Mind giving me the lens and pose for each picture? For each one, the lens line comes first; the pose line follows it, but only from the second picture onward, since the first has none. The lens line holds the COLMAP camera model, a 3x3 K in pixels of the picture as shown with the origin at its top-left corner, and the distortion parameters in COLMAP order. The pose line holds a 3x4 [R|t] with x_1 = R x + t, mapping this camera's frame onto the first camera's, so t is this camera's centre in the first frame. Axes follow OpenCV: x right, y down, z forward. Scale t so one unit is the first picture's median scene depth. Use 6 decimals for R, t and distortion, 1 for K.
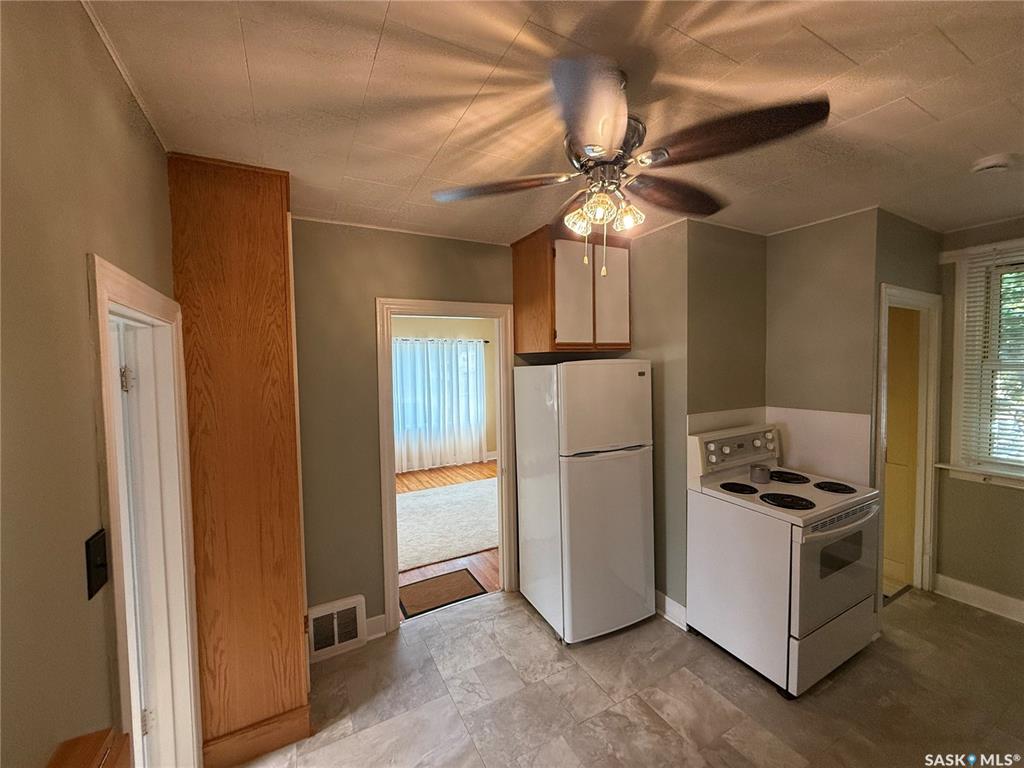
lens RADIAL K [[406.5, 0, 512.5], [0, 406.5, 383.4], [0, 0, 1]] dist [-0.000718, 0.001070]
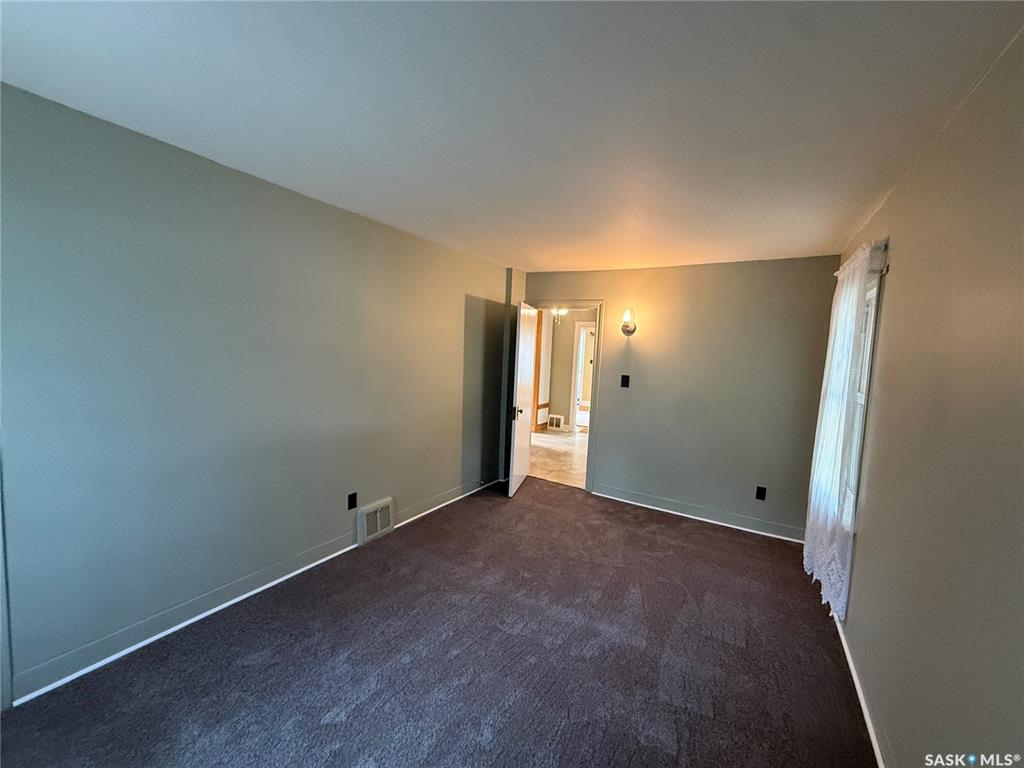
lens RADIAL K [[406.5, 0, 509.9], [0, 406.5, 383.4], [0, 0, 1]] dist [-0.000718, 0.001070]
pose [[0.516280, 0.117413, -0.848333, 2.199442], [-0.095513, 0.992272, 0.079207, 0.062540], [0.851077, 0.040134, 0.523505, -1.080982]]
